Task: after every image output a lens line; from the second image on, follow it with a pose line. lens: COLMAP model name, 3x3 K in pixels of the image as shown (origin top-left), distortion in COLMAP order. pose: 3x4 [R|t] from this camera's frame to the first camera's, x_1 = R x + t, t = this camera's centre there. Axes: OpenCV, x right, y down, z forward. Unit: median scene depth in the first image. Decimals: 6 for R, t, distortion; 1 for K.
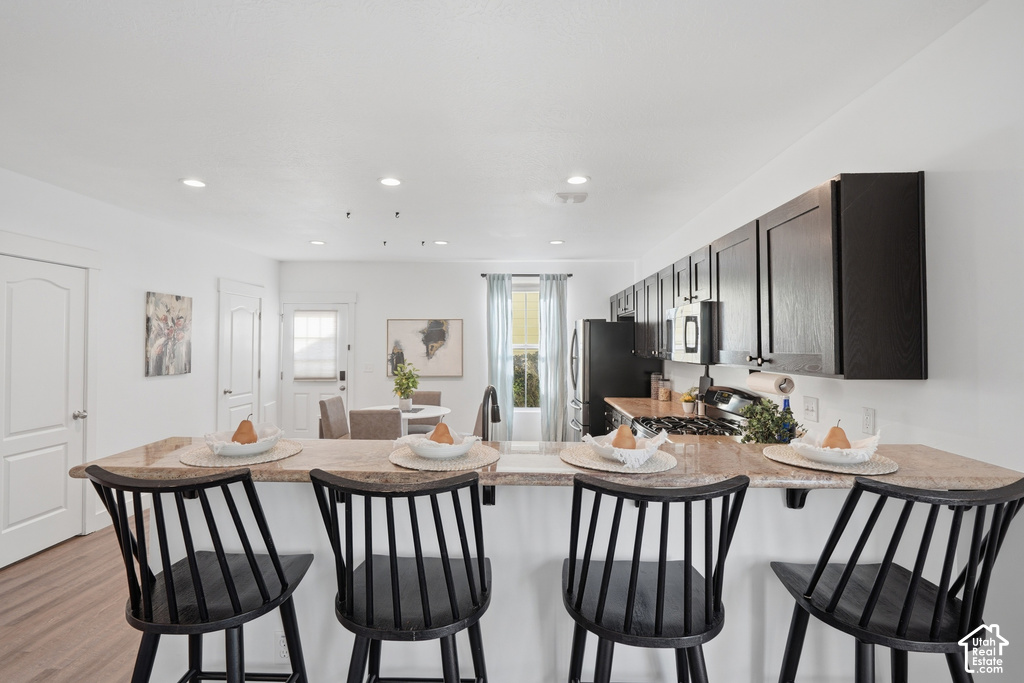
lens RADIAL K [[475.8, 0, 510.0], [0, 475.8, 339.6], [0, 0, 1]] dist [0.001343, 0.001019]
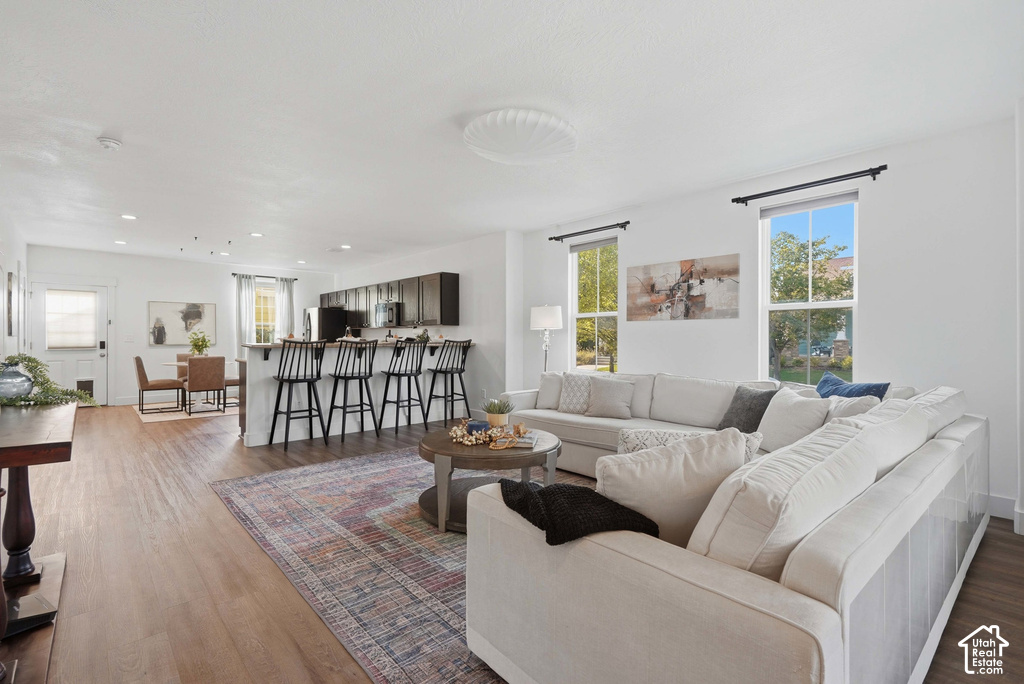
lens RADIAL K [[475.8, 0, 504.2], [0, 475.8, 339.6], [0, 0, 1]] dist [0.001343, 0.001019]
pose [[0.722133, -0.003014, 0.691748, -0.463414], [-0.004837, 0.999944, 0.009406, 0.046370], [-0.691738, -0.010138, 0.722078, -0.615387]]
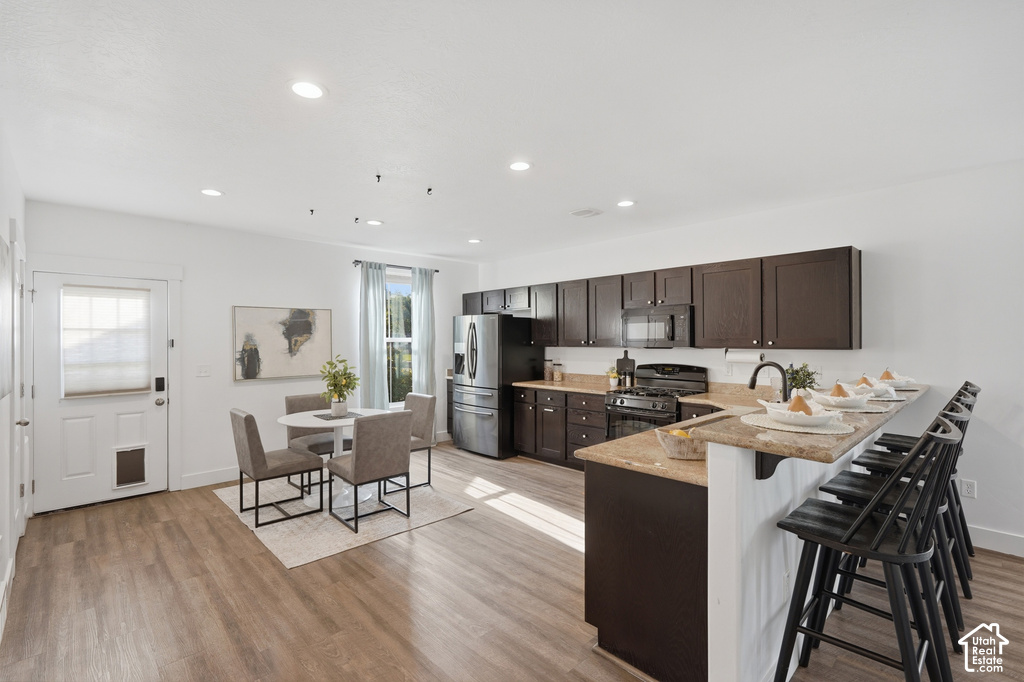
lens RADIAL K [[475.8, 0, 507.8], [0, 475.8, 339.3], [0, 0, 1]] dist [0.001343, 0.001019]
pose [[0.706779, -0.004426, 0.707421, -0.494480], [0.002295, 0.999990, 0.003963, 0.009317], [-0.707431, -0.001177, 0.706782, 0.155799]]
